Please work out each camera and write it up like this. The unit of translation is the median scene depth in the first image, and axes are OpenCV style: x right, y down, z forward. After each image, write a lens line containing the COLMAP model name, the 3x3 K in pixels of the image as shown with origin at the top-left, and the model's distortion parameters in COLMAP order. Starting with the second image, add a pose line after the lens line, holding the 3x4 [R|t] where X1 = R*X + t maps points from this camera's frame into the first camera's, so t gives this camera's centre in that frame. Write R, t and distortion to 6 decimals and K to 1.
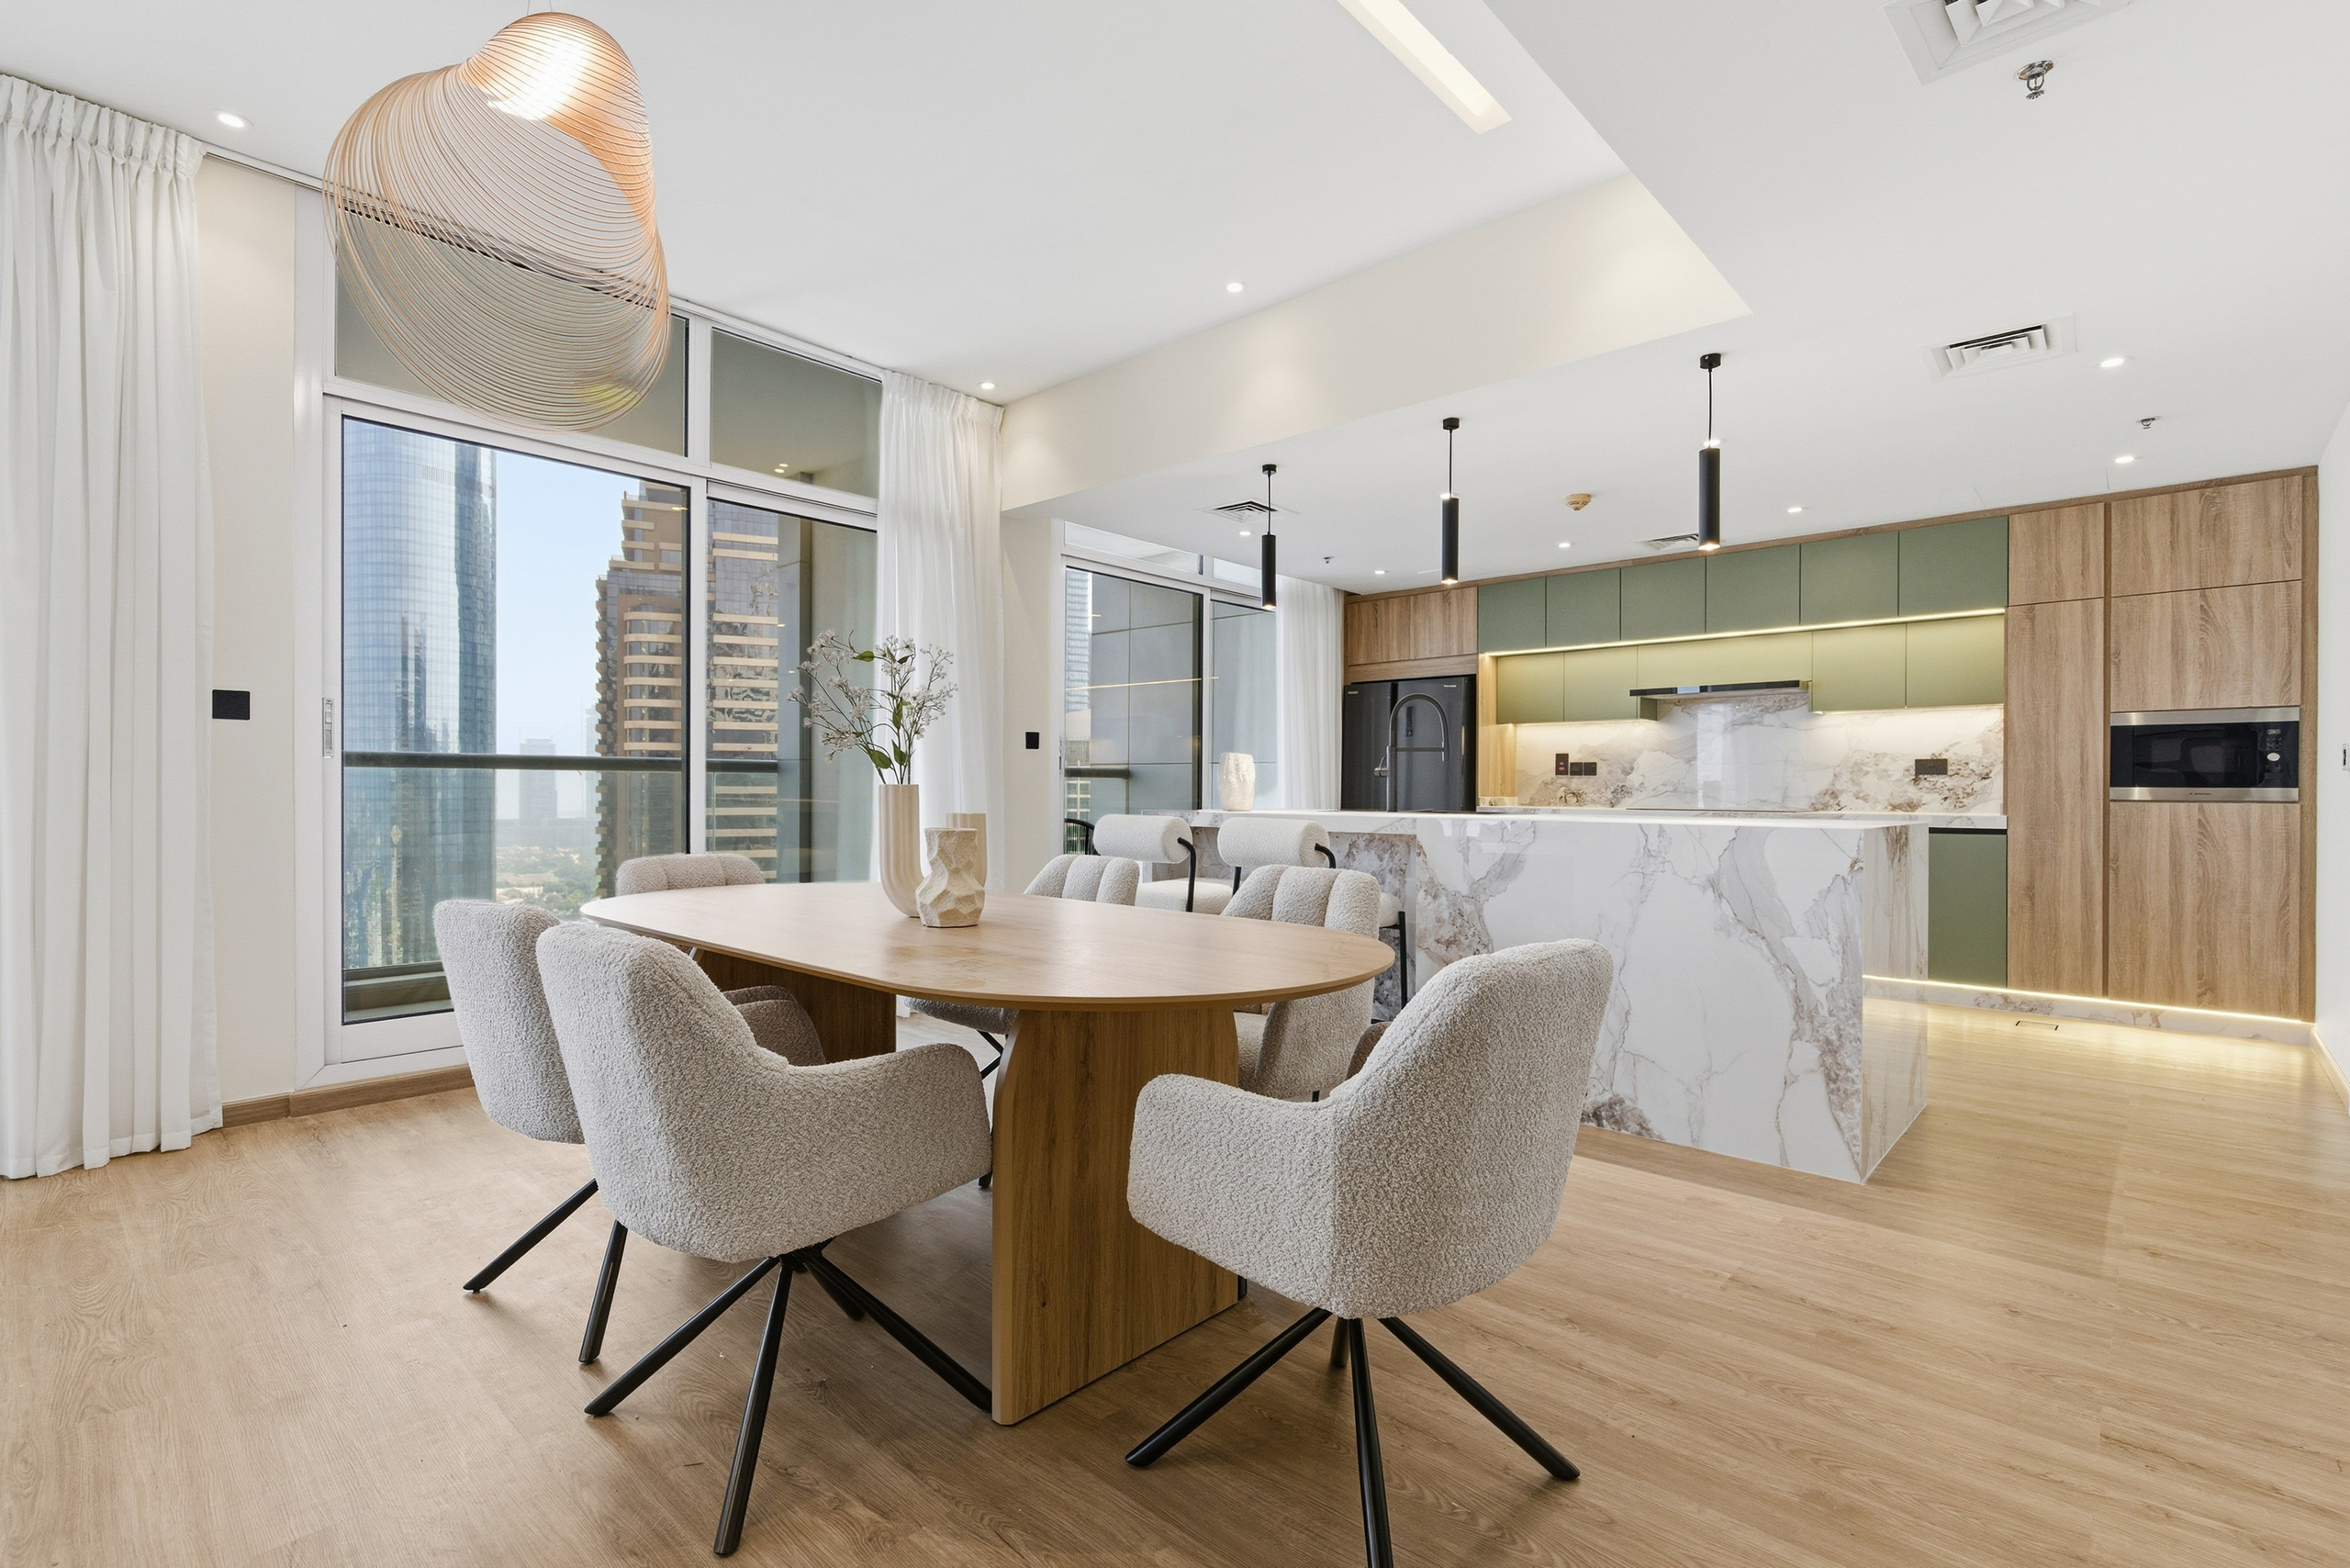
lens RADIAL K [[1098.8, 0, 1208.3], [0, 1098.8, 789.4], [0, 0, 1]] dist [0.001082, 0.002644]
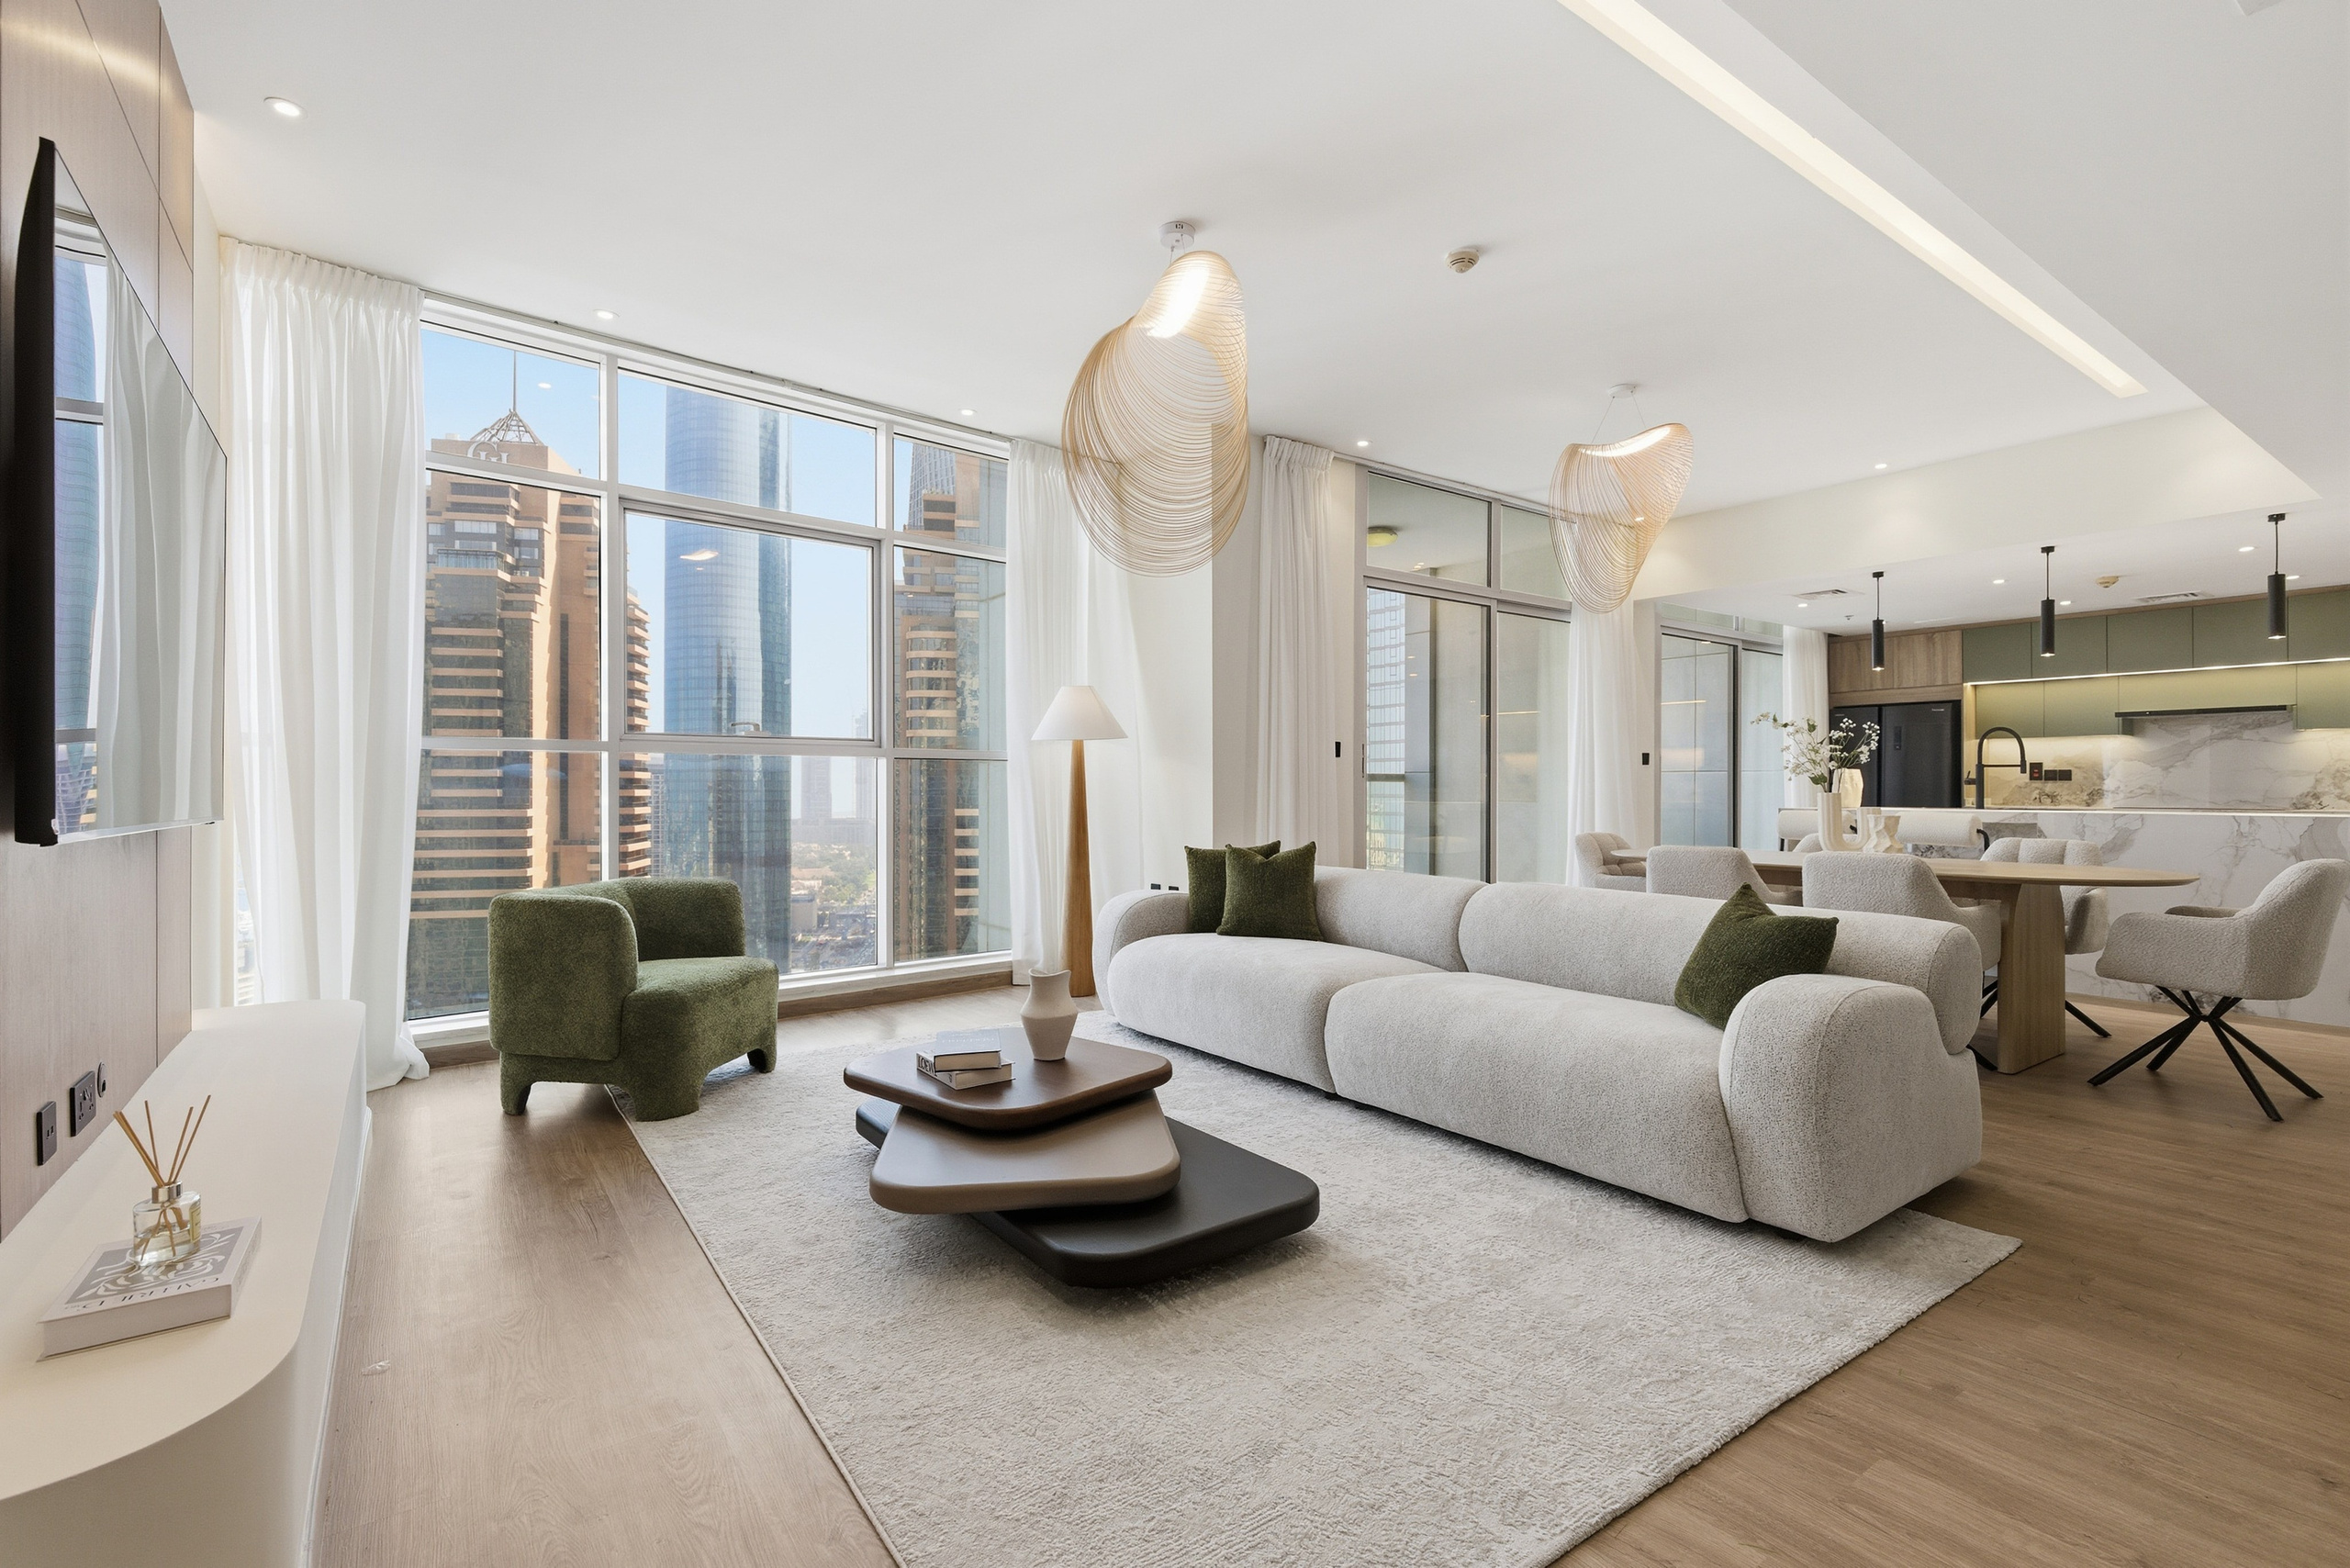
lens RADIAL K [[1098.8, 0, 1198.8], [0, 1098.8, 779.1], [0, 0, 1]] dist [0.001082, 0.002644]
pose [[0.977879, -0.004723, -0.209119, -0.465680], [0.002432, 0.999934, -0.011209, -0.004224], [0.209158, 0.010453, 0.977826, -0.550618]]
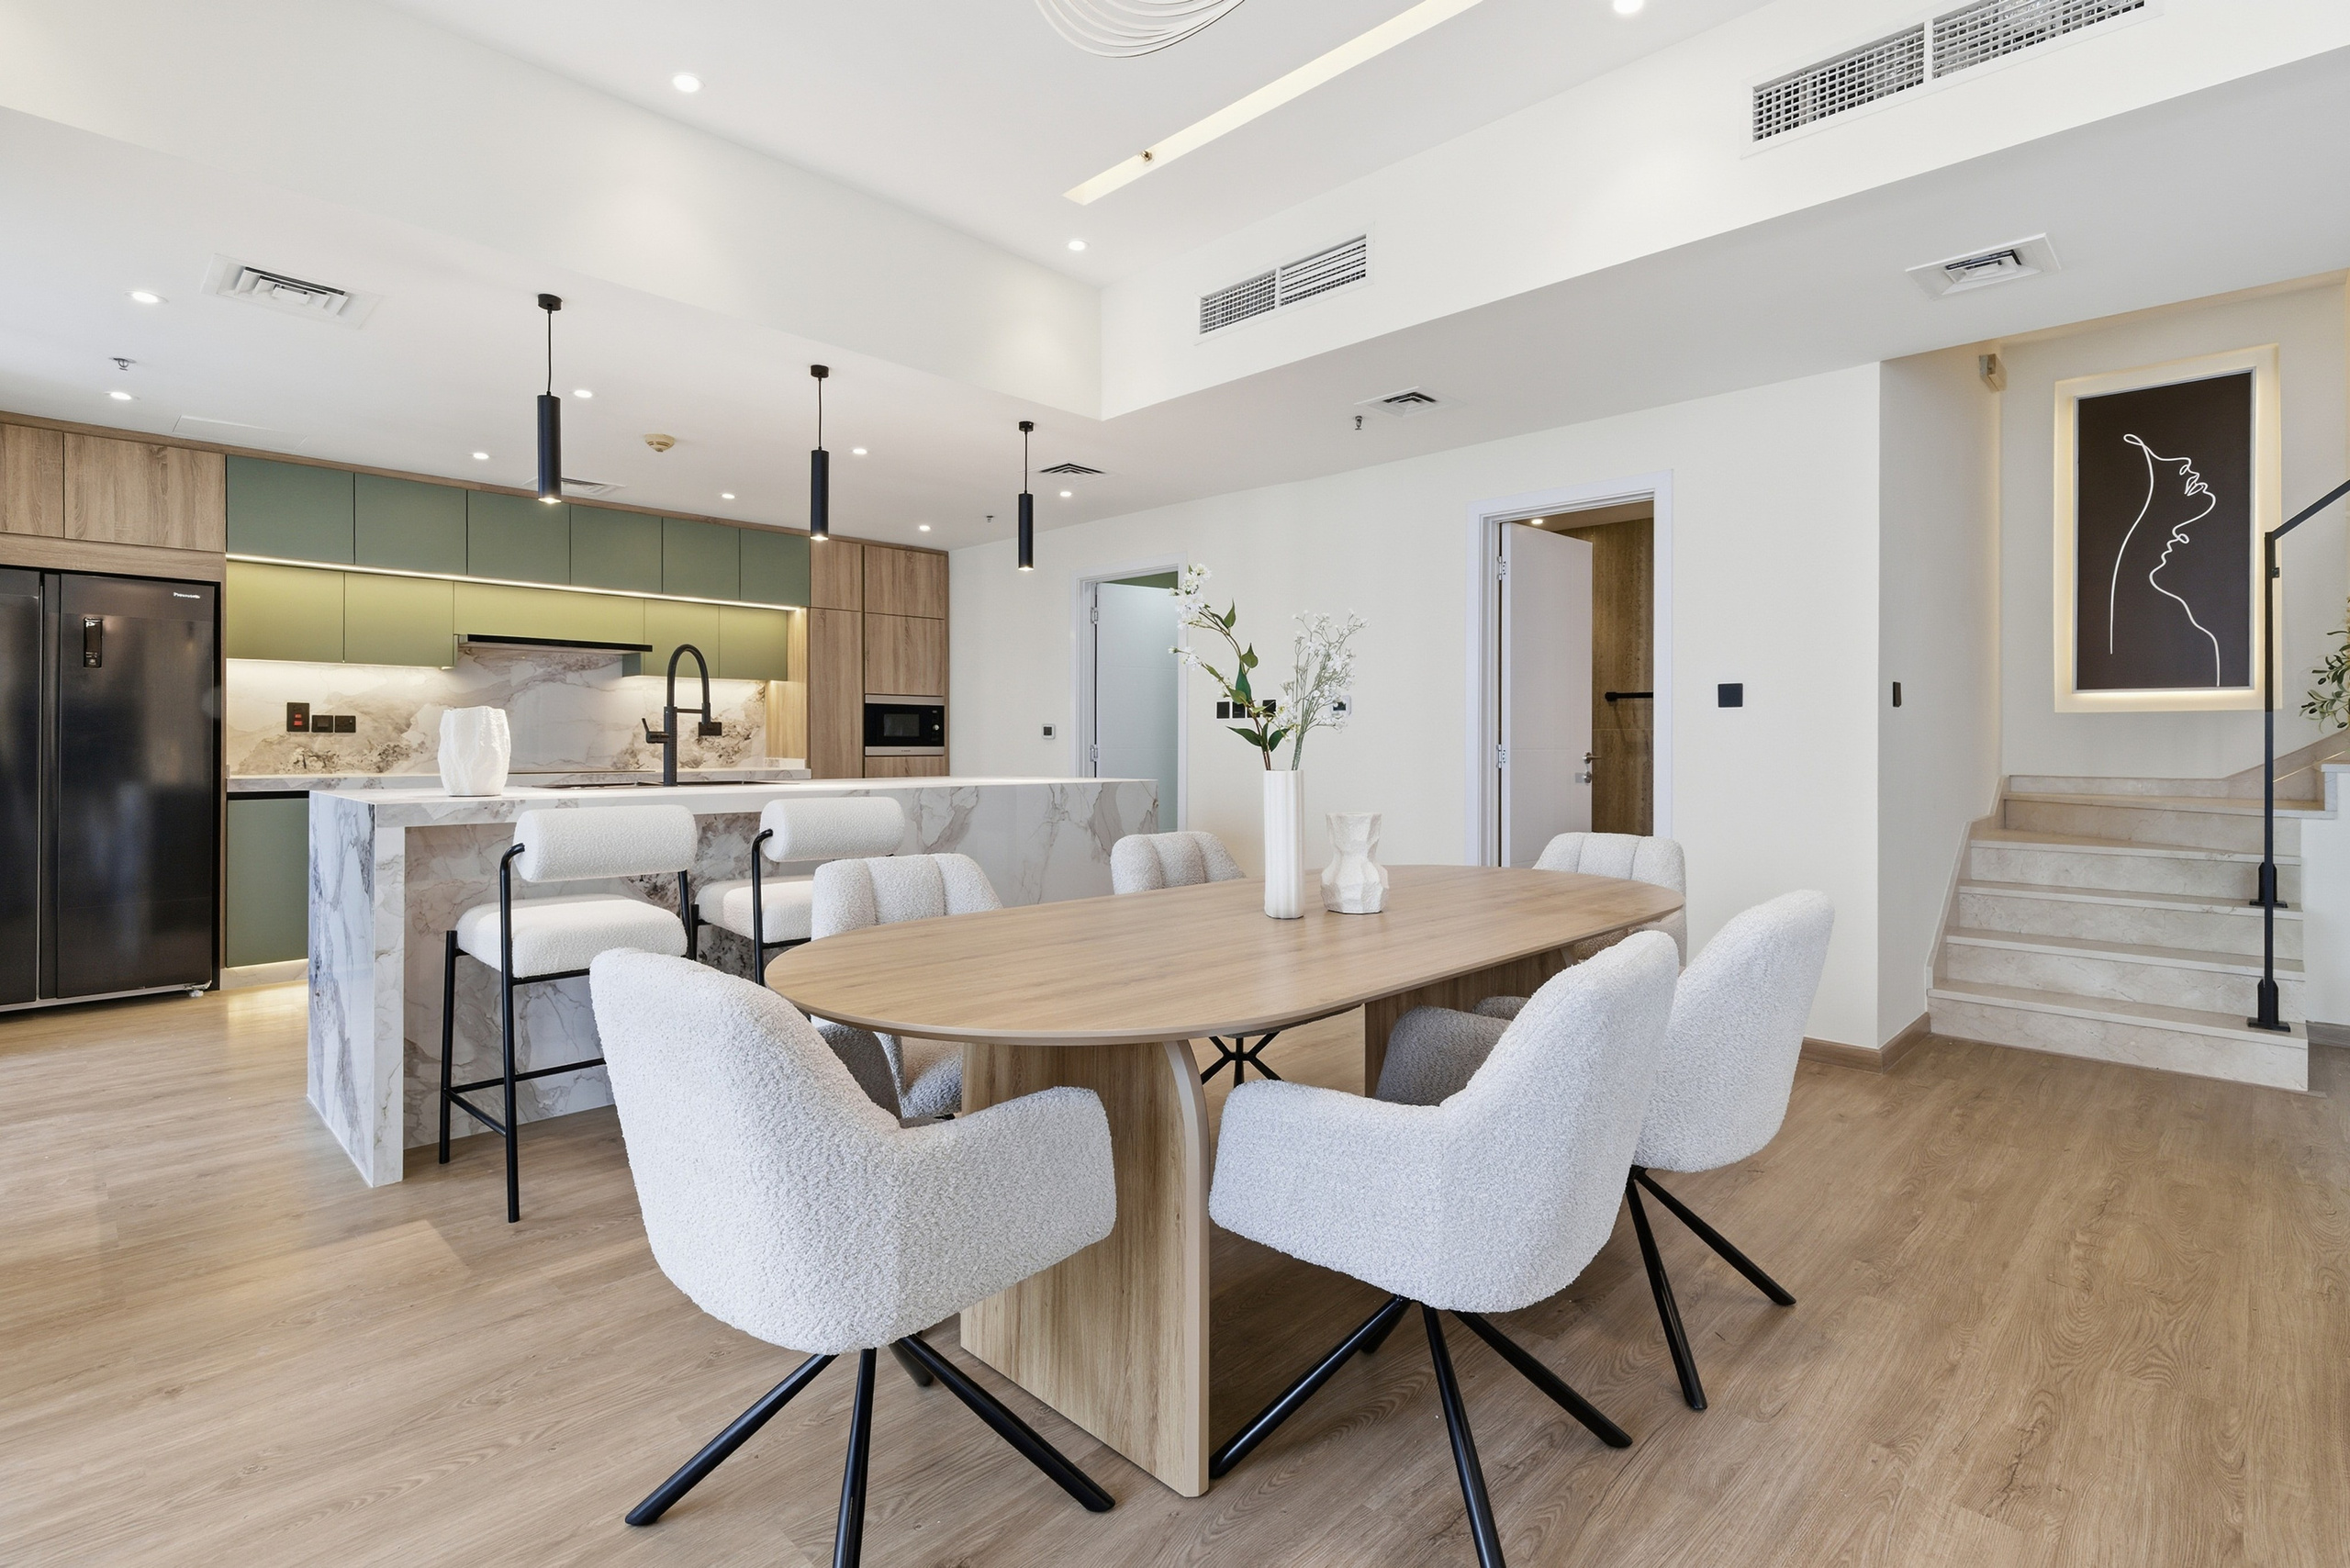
lens RADIAL K [[1098.8, 0, 1156.9], [0, 1098.8, 747.5], [0, 0, 1]] dist [0.001082, 0.002644]
pose [[0.058027, -0.009720, 0.998268, -0.547143], [-0.001529, 0.999951, 0.009825, -0.014675], [-0.998314, -0.002096, 0.058009, 0.516893]]
